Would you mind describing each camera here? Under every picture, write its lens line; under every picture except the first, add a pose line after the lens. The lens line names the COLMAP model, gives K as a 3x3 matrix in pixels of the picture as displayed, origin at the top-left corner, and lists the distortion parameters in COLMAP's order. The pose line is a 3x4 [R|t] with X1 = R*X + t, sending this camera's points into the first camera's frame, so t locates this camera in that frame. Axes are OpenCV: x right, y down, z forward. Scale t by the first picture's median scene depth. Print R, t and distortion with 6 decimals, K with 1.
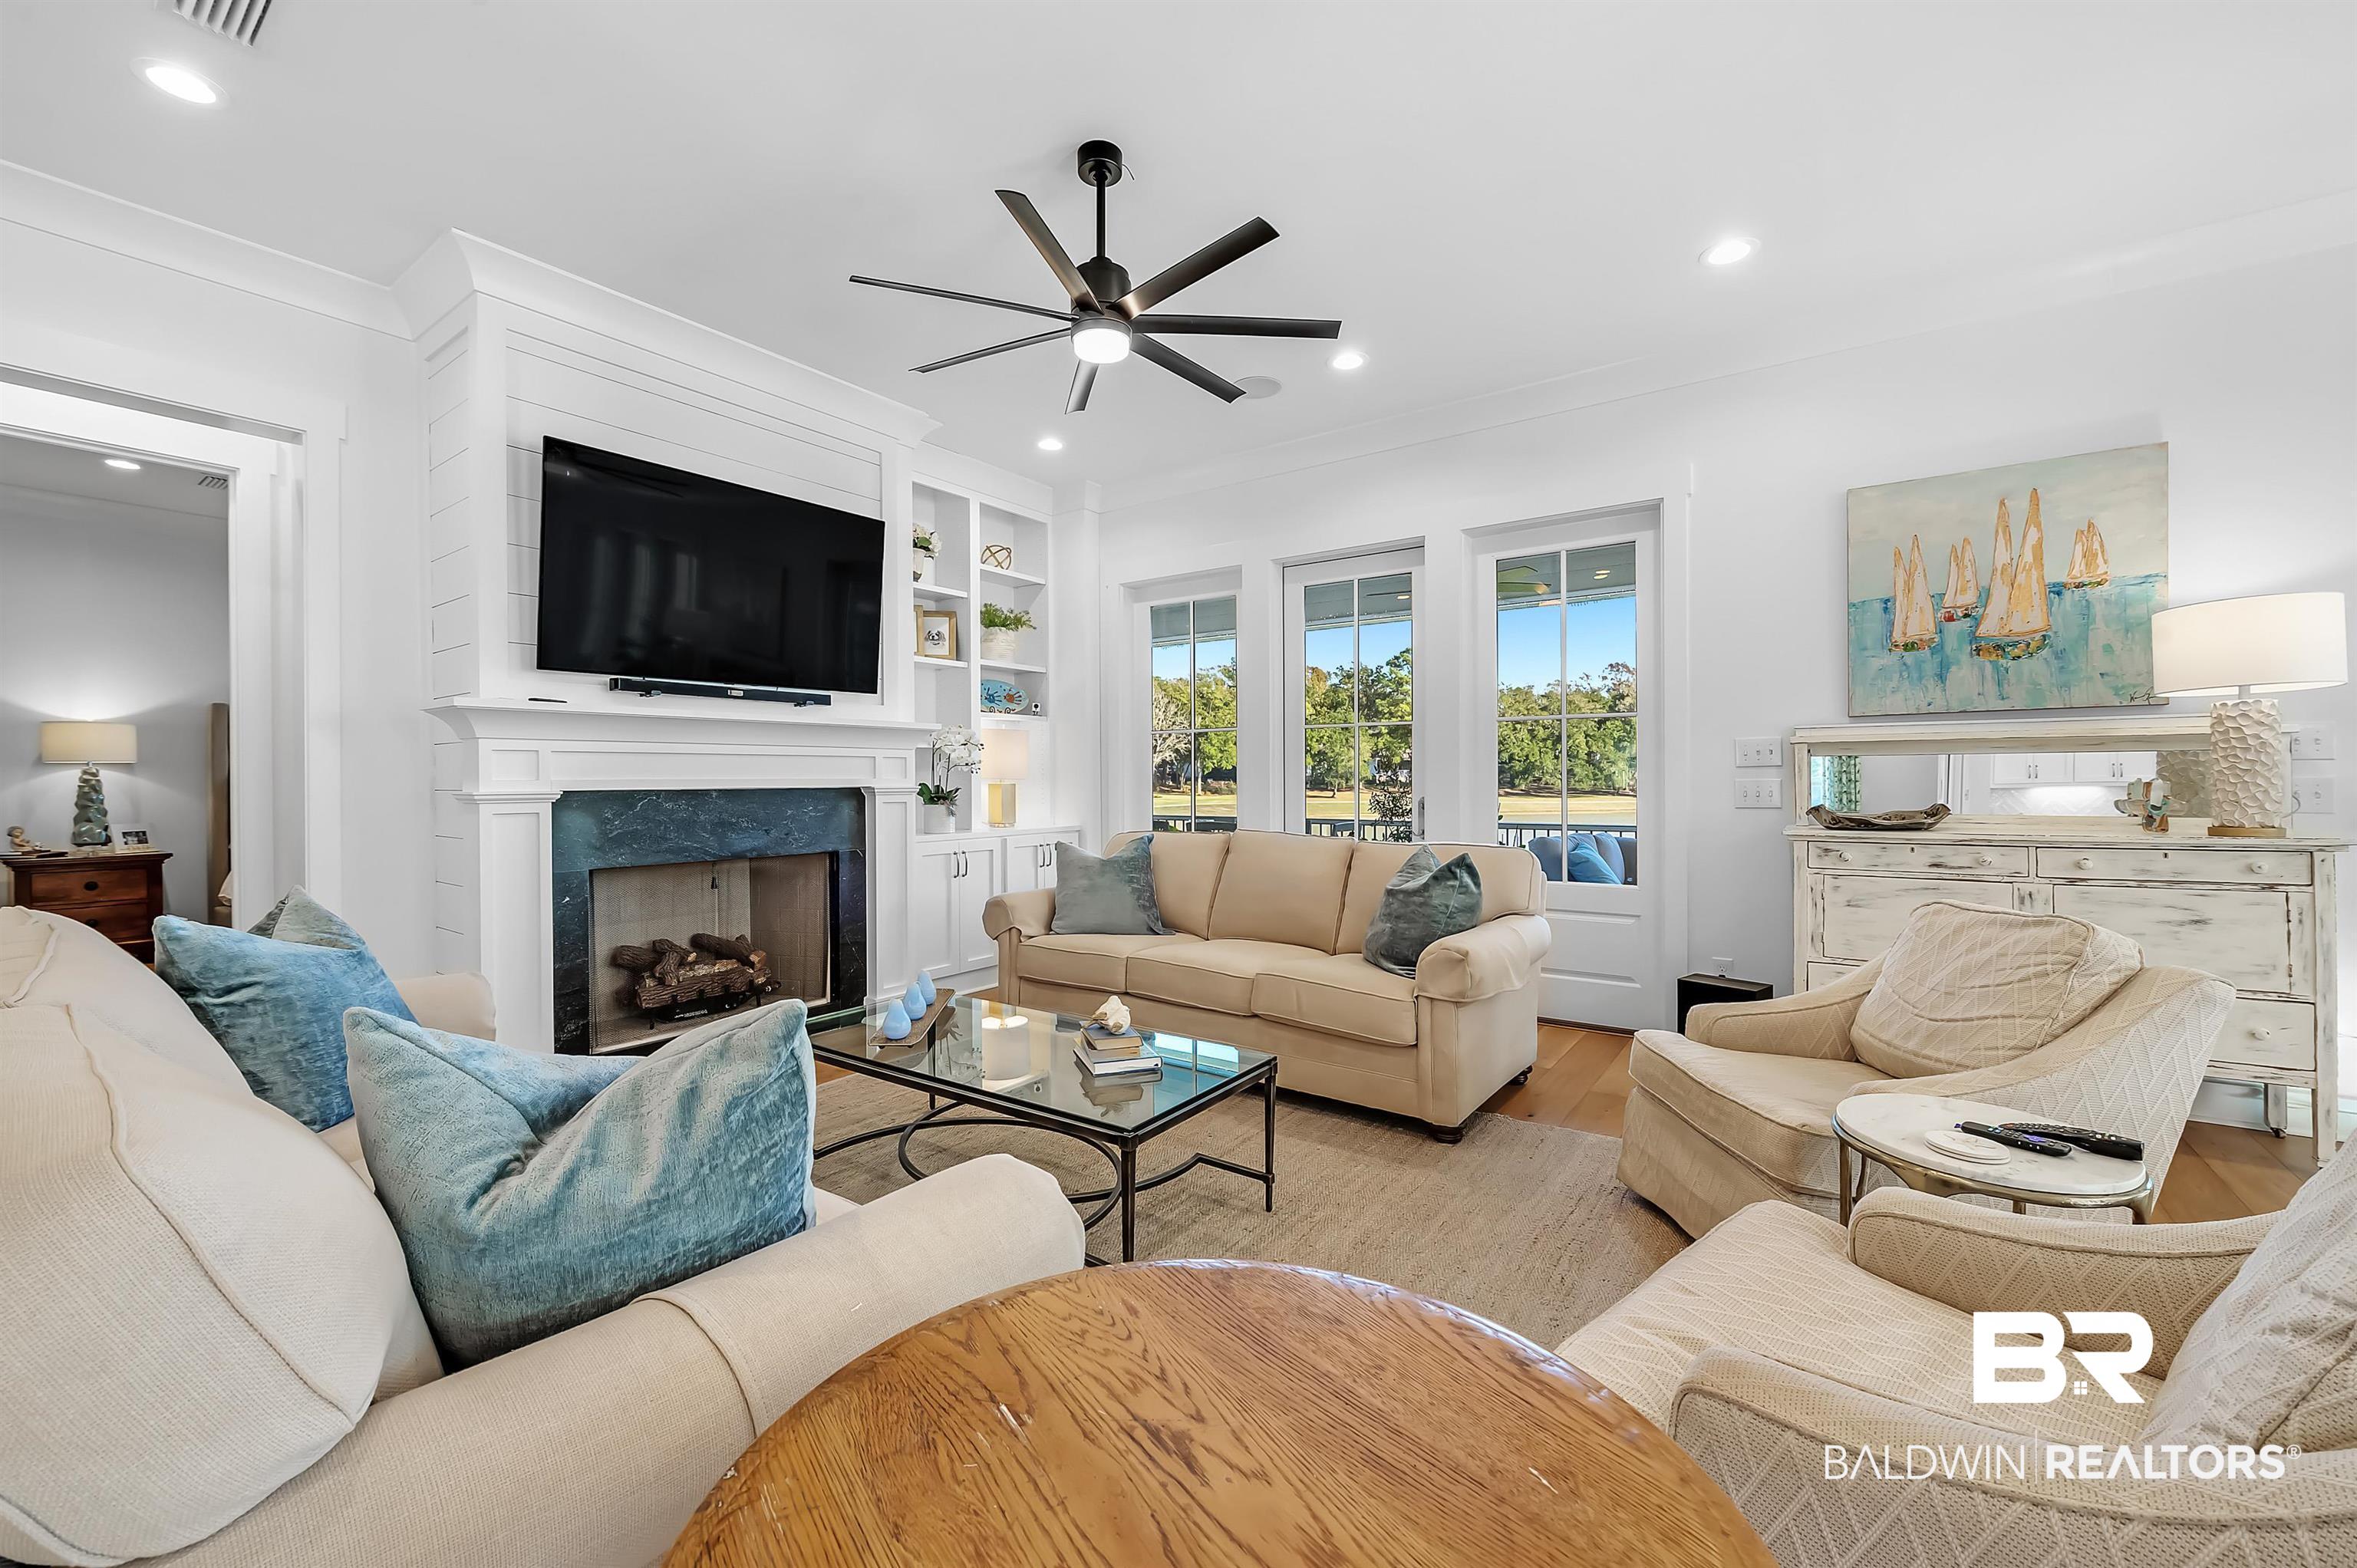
lens RADIAL K [[934.7, 0, 1171.6], [0, 934.7, 780.6], [0, 0, 1]] dist [-0.010452, -0.000601]
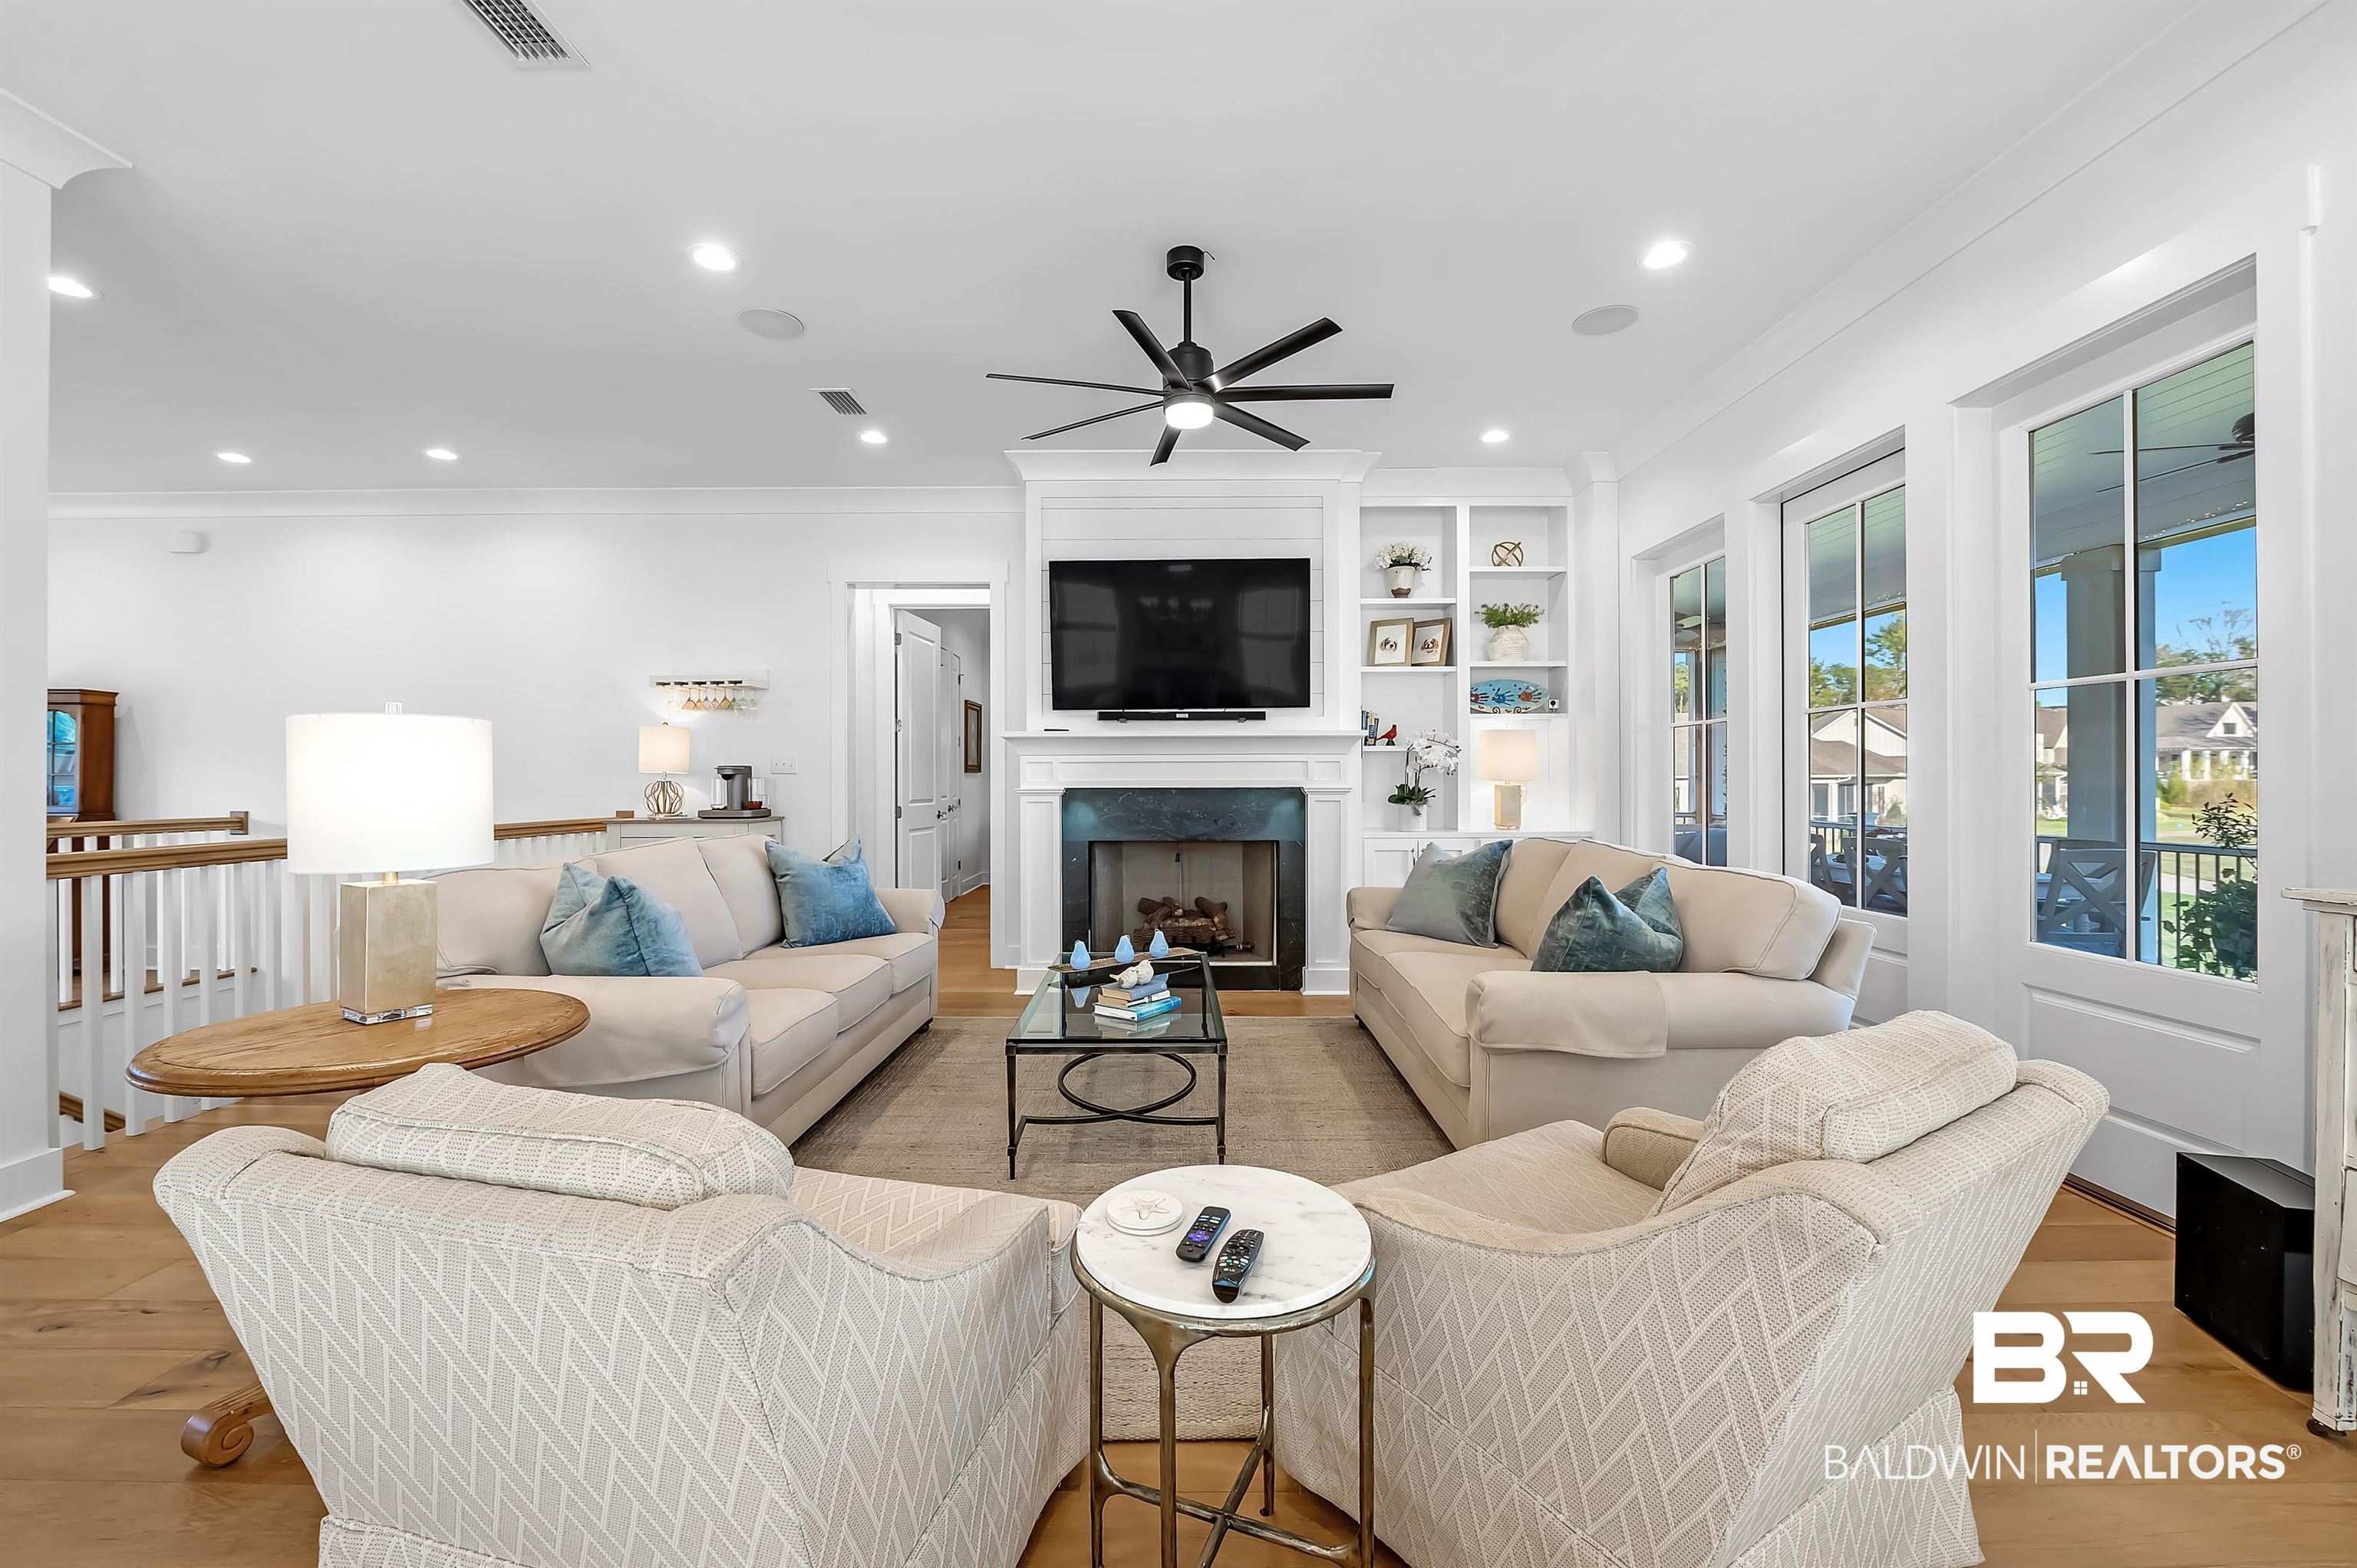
lens RADIAL K [[968.3, 0, 1184.3], [0, 968.3, 784.9], [0, 0, 1]] dist [0.000249, 0.000207]
pose [[0.568435, 0.006473, -0.822703, 0.590288], [-0.002395, 0.999978, 0.006213, -0.003630], [0.822725, -0.001561, 0.568438, 0.190604]]
